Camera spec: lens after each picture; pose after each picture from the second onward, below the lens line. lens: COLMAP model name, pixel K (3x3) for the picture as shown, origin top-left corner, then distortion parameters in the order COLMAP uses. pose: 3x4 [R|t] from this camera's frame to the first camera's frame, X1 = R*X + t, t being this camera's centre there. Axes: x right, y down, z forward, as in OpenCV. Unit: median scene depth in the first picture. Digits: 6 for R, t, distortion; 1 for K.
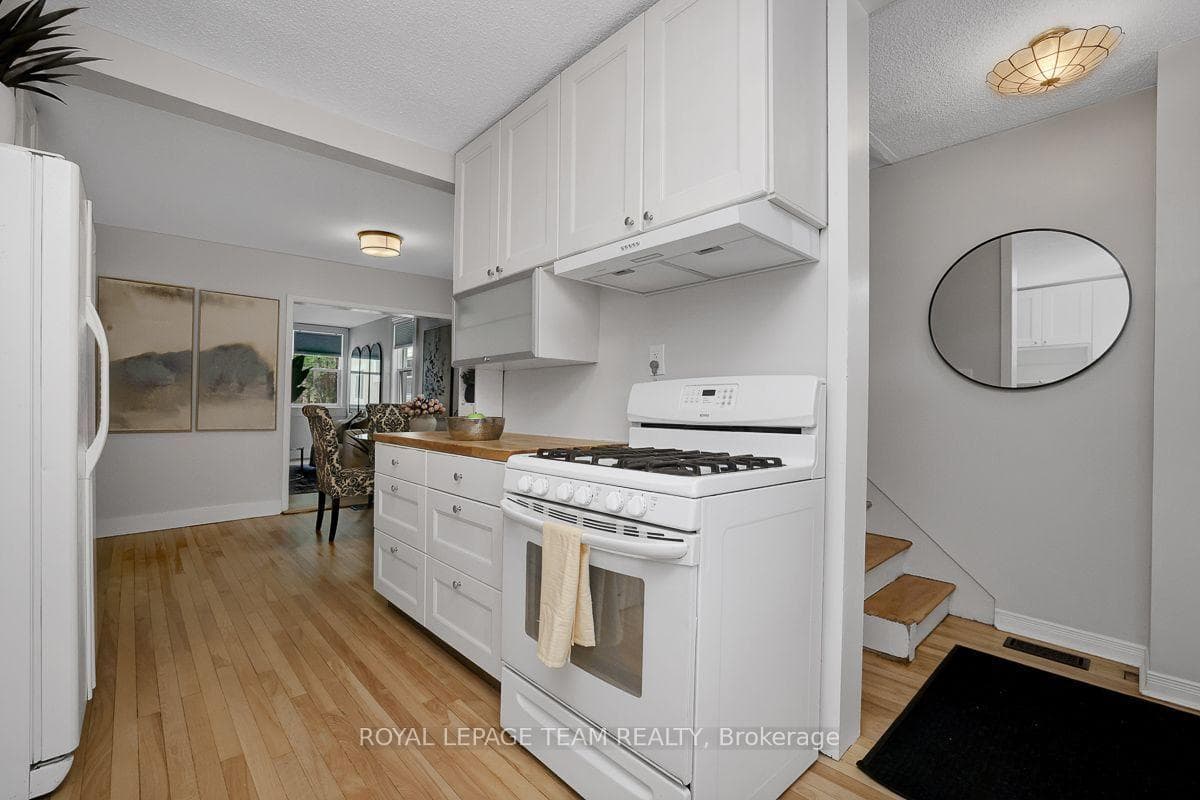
lens RADIAL K [[505.0, 0, 588.1], [0, 505.0, 405.7], [0, 0, 1]] dist [-0.027387, 0.000046]
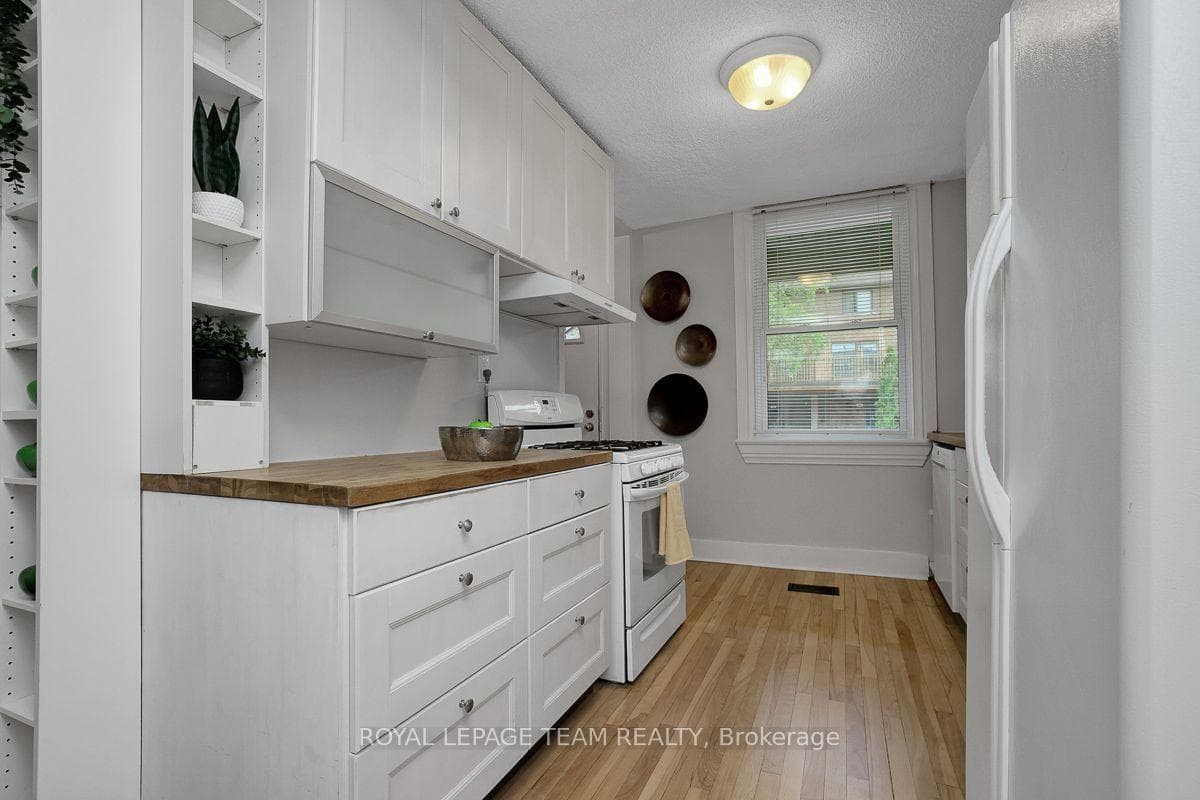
lens RADIAL K [[590.1, 0, 600.0], [0, 590.1, 400.0], [0, 0, 1]] dist [-0.062842, 0.049065]
pose [[-0.421094, 0.015385, 0.906887, -0.533851], [-0.009855, 0.999719, -0.021536, 0.000968], [-0.906964, -0.018007, -0.420824, 0.629879]]
